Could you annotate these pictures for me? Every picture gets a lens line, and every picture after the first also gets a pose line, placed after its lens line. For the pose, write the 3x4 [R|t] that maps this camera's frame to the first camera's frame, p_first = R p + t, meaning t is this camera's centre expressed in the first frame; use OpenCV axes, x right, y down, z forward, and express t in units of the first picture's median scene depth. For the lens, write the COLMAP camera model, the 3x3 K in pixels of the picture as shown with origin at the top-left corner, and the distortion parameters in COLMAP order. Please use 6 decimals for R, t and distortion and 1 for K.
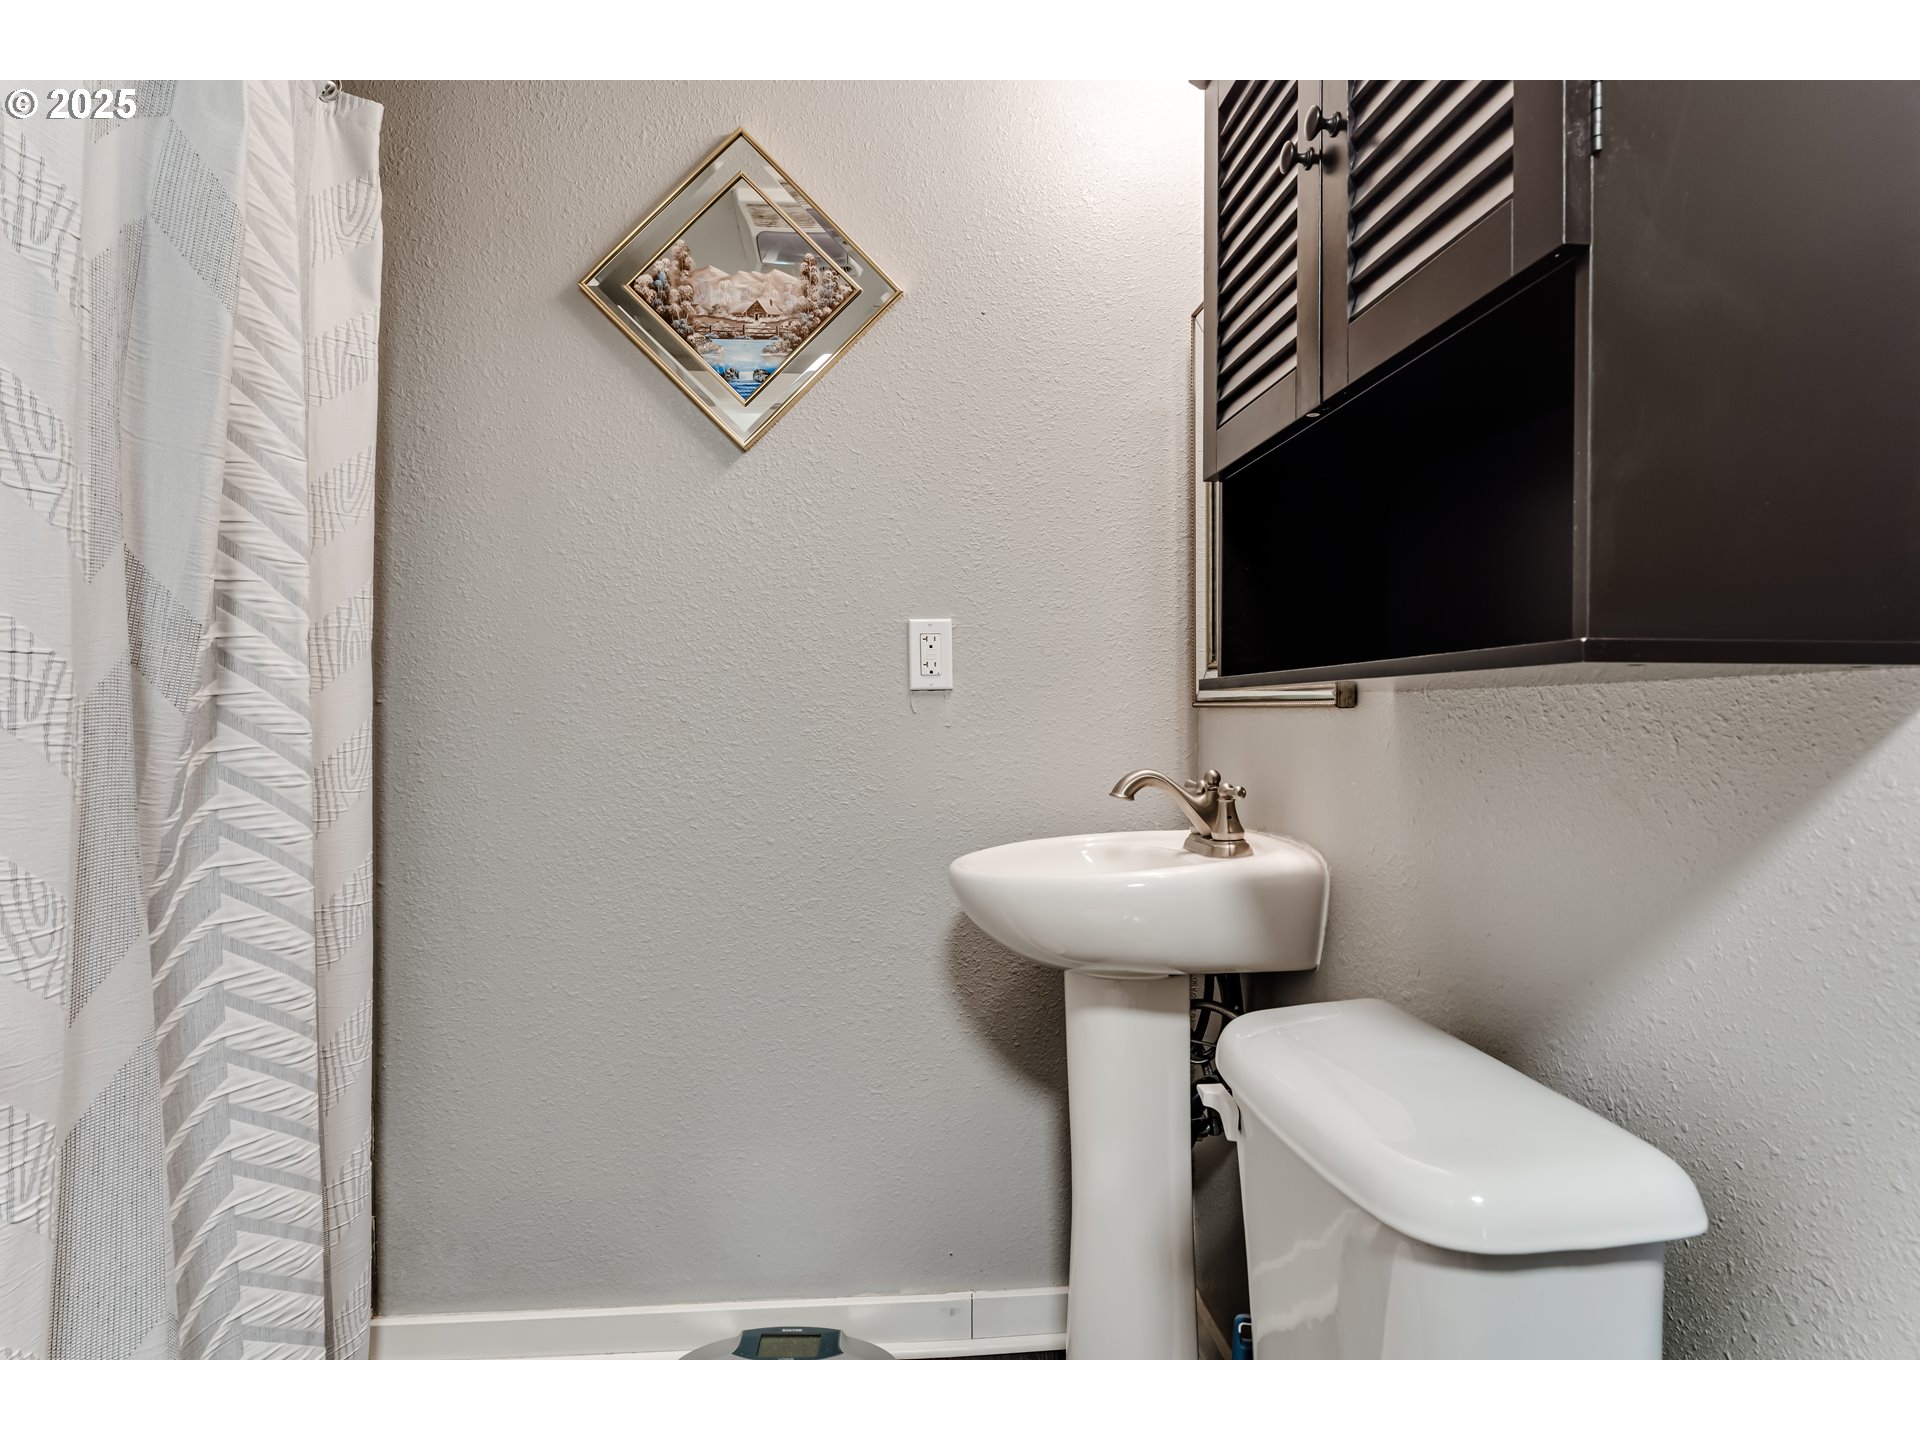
lens RADIAL K [[1094.0, 0, 963.2], [0, 1094.0, 685.1], [0, 0, 1]] dist [-0.003218, -0.000522]
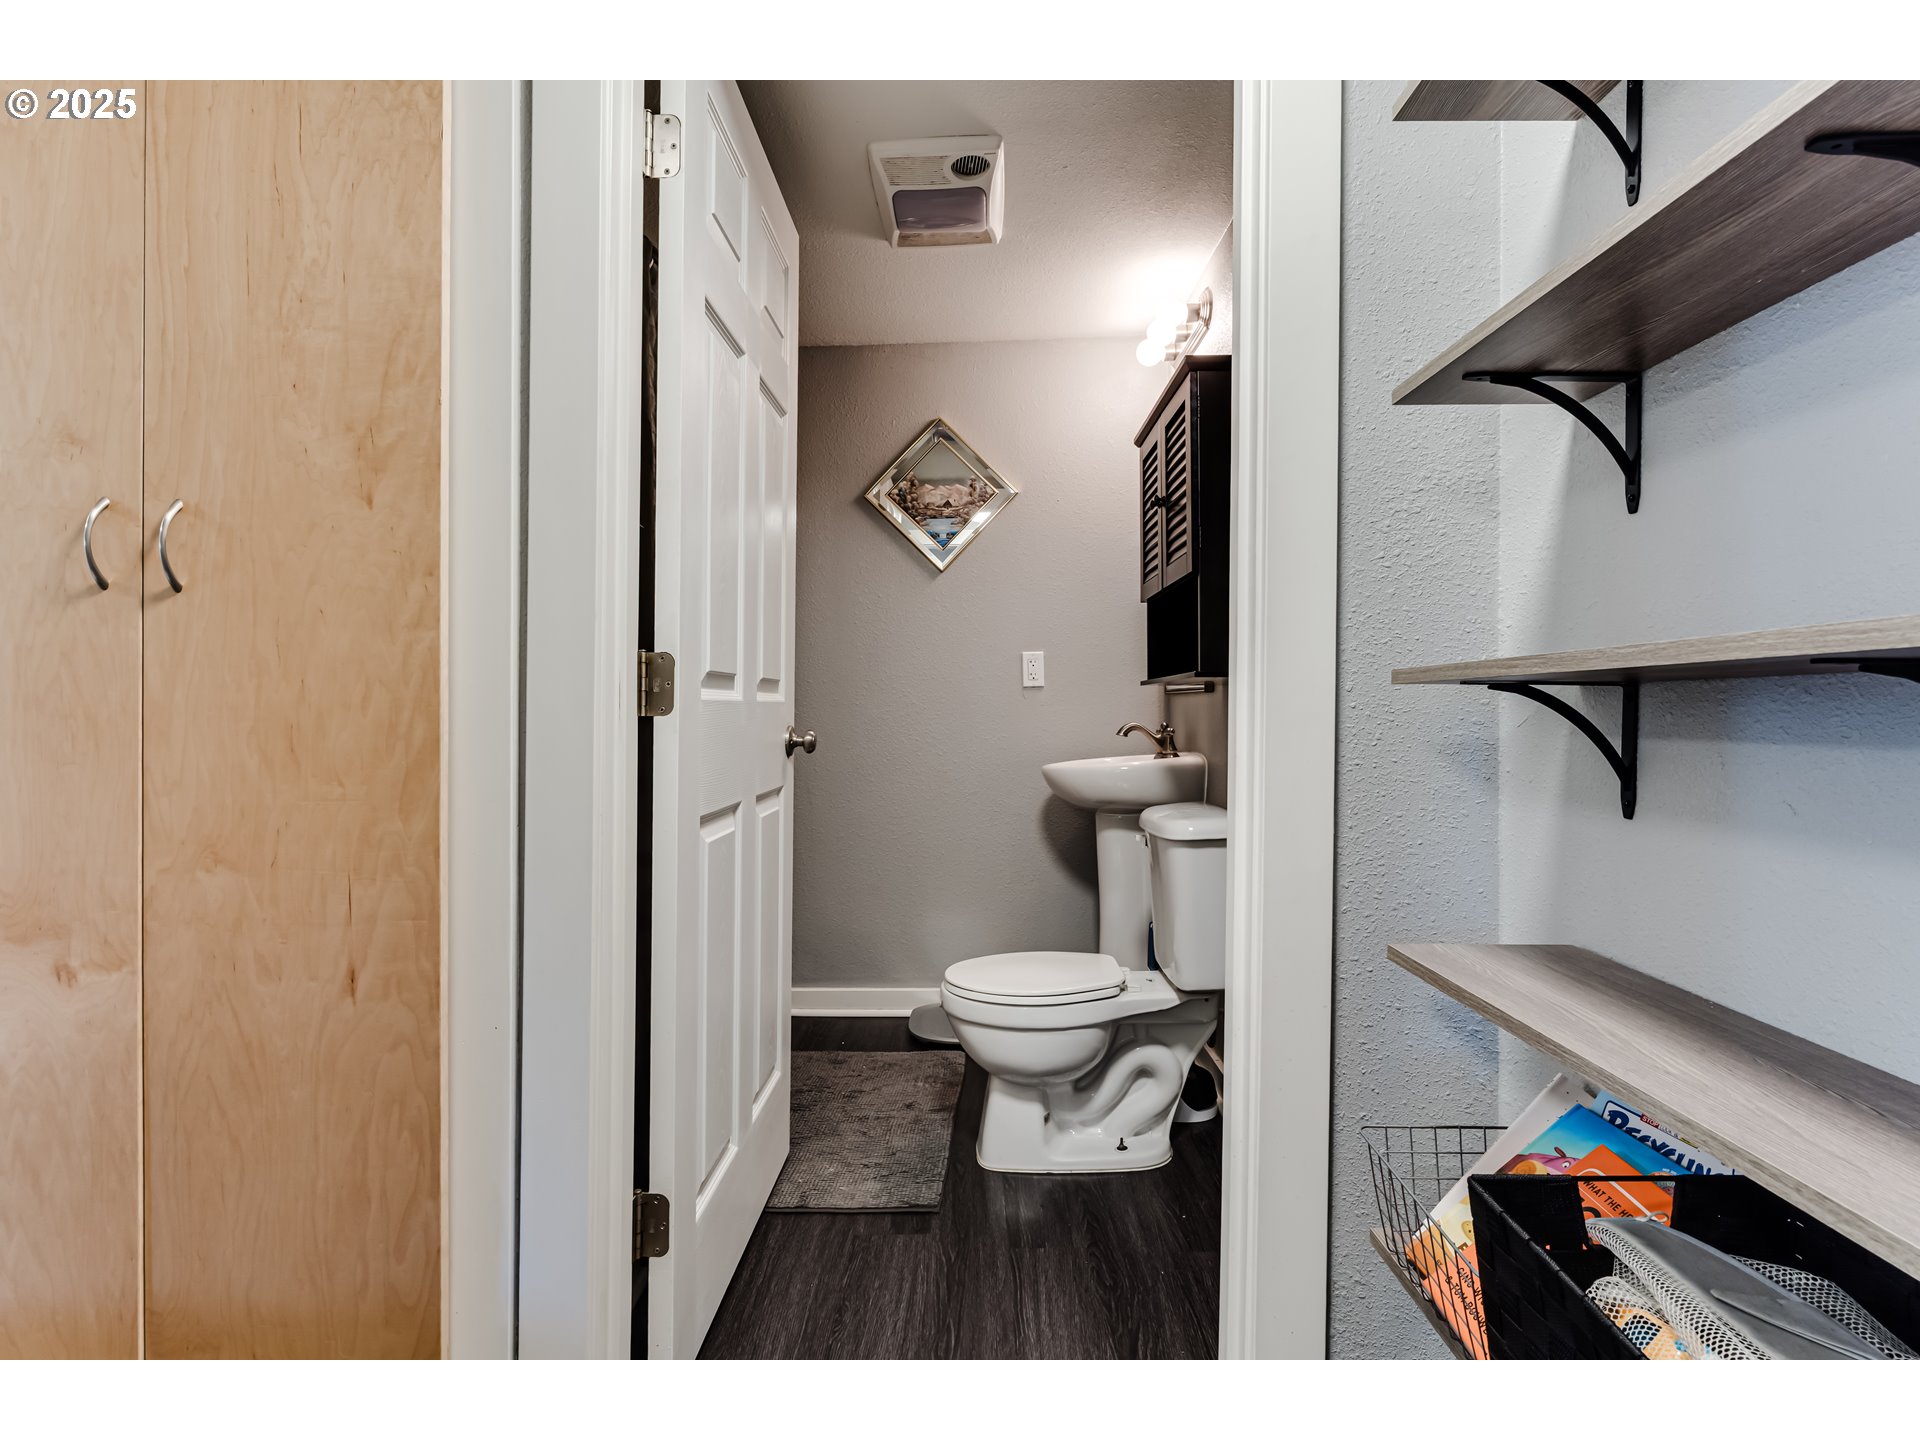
lens RADIAL K [[983.6, 0, 966.0], [0, 983.6, 725.9], [0, 0, 1]] dist [0.000180, 0.000142]
pose [[0.995121, -0.005577, -0.098501, 0.026943], [0.009632, 0.999123, 0.040744, 0.001345], [0.098188, -0.041494, 0.994302, -0.874275]]
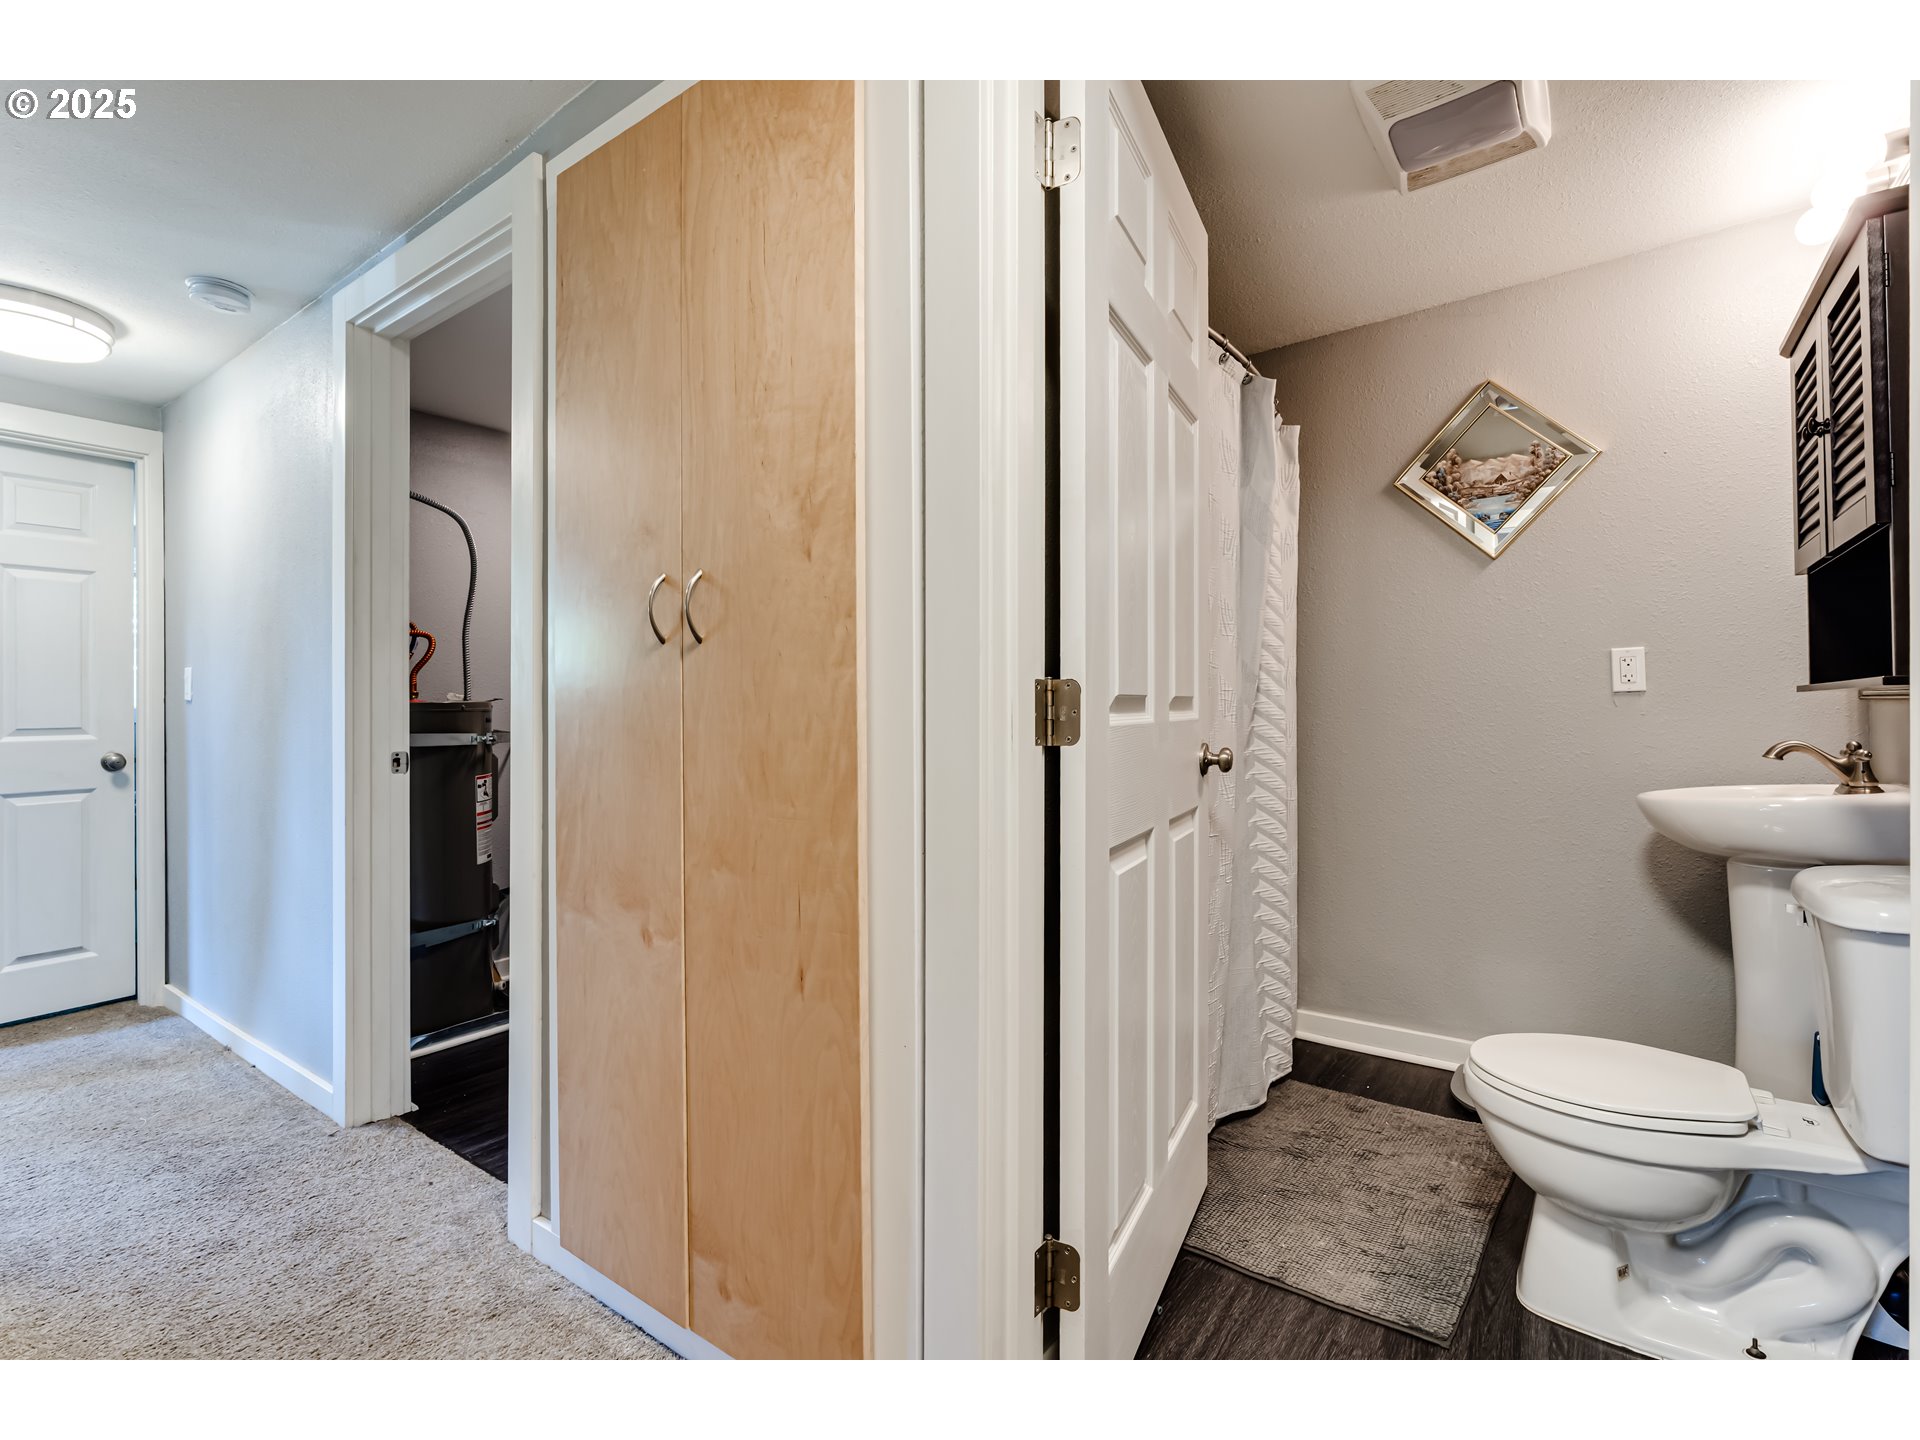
lens RADIAL K [[892.8, 0, 967.9], [0, 892.8, 709.3], [0, 0, 1]] dist [0.000015, 0.000361]
pose [[0.755561, -0.011015, -0.654986, 0.101327], [0.028086, 0.999484, 0.015590, -0.018741], [0.654476, -0.030175, 0.755480, -0.666064]]
